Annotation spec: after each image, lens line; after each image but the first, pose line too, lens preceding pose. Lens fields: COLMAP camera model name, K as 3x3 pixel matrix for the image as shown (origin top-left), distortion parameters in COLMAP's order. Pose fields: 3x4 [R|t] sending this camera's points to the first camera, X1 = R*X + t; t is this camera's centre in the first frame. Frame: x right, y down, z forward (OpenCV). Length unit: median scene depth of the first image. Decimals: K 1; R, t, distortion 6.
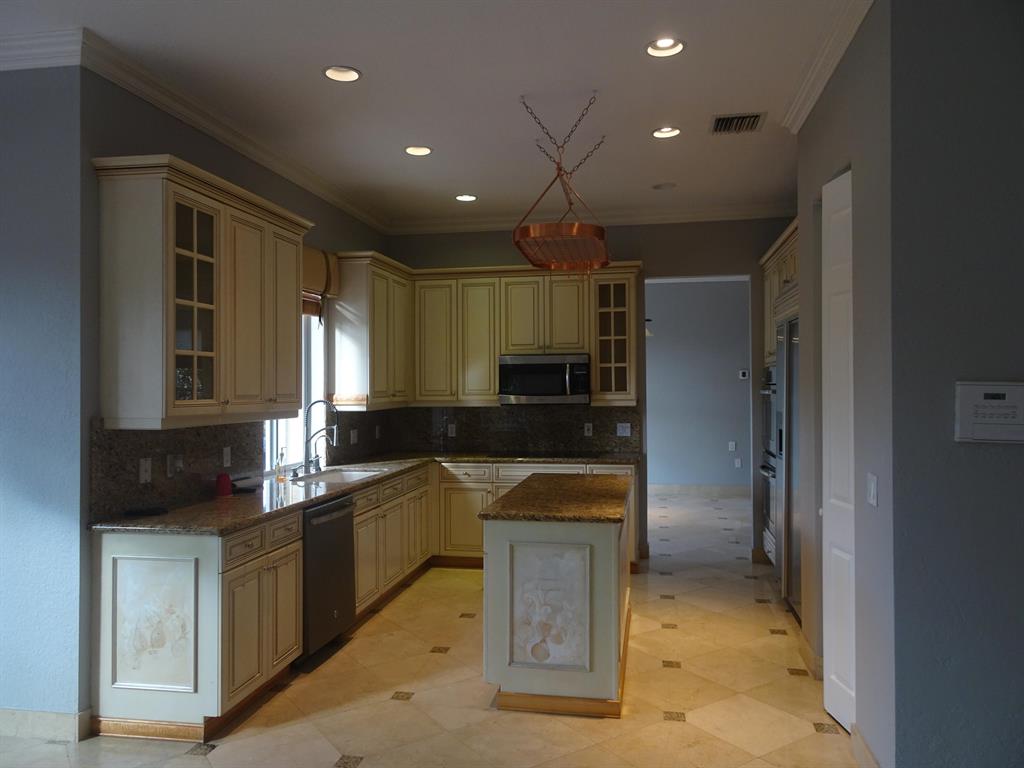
lens RADIAL K [[747.7, 0, 512.0], [0, 747.7, 384.0], [0, 0, 1]] dist [0.017555, 0.001528]
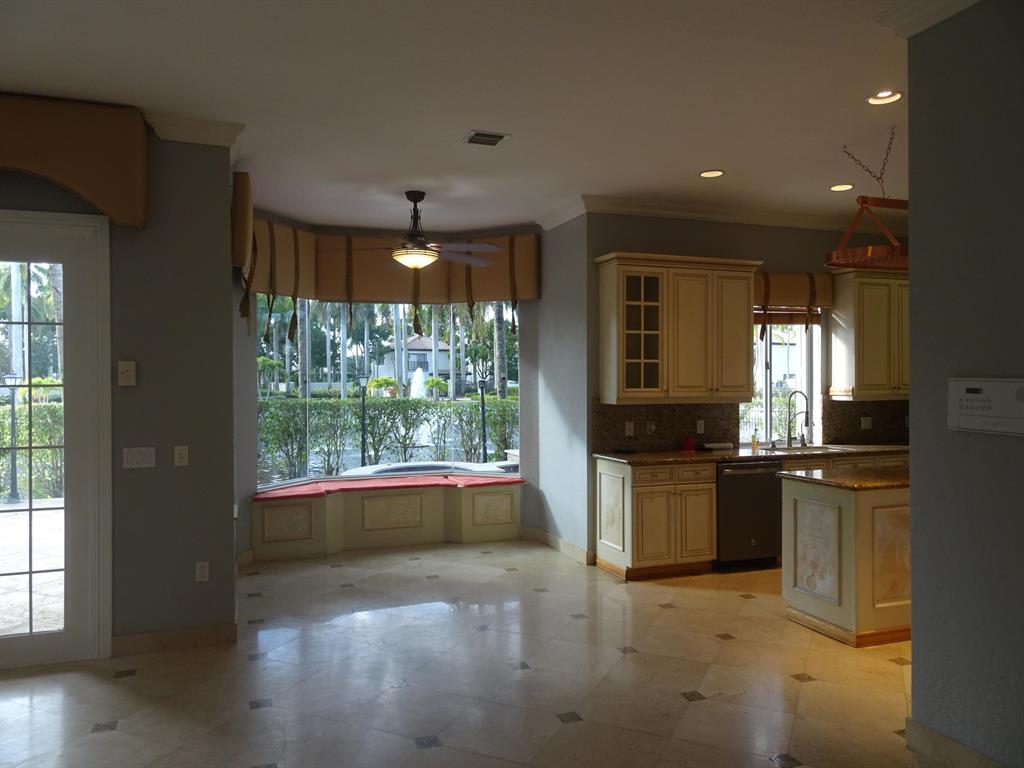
lens RADIAL K [[725.8, 0, 512.0], [0, 725.8, 384.0], [0, 0, 1]] dist [0.006704, 0.000645]
pose [[0.515464, 0.005558, -0.856893, 0.780873], [0.002932, 0.999962, 0.008249, -0.002987], [0.856906, -0.006765, 0.515428, -0.095176]]
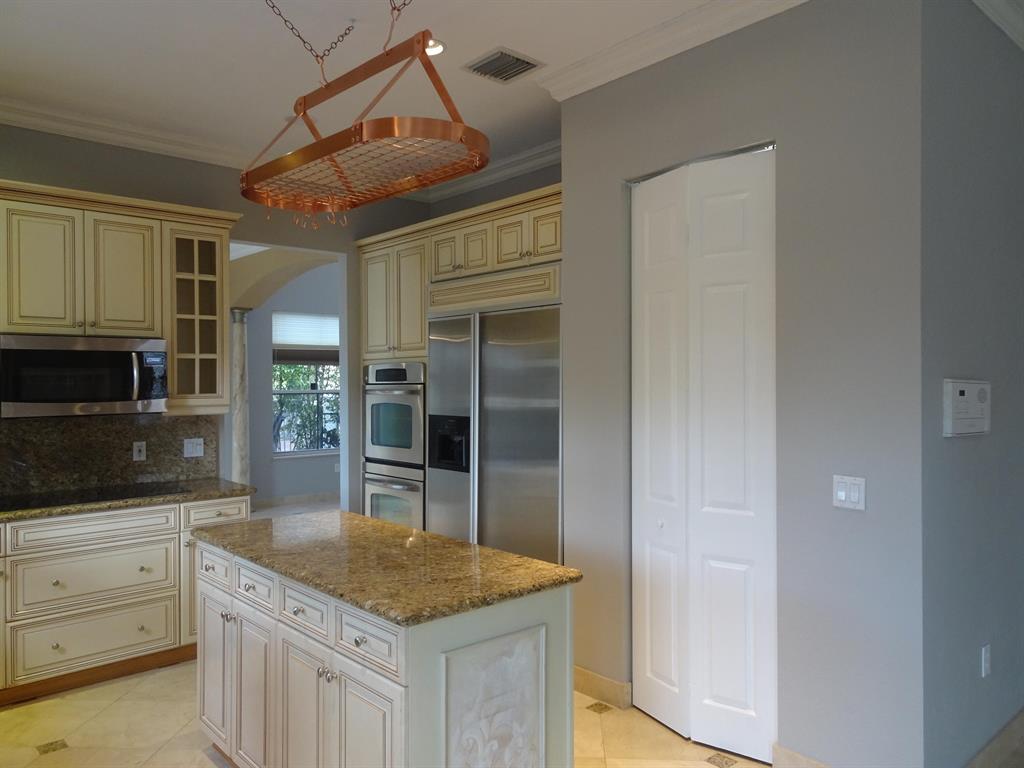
lens RADIAL K [[747.7, 0, 512.0], [0, 747.7, 384.0], [0, 0, 1]] dist [0.017555, 0.001528]
pose [[0.609985, 0.001222, 0.792412, -0.393024], [0.000919, 0.999997, -0.002250, 0.004165], [-0.792413, 0.002101, 0.609982, 0.554104]]
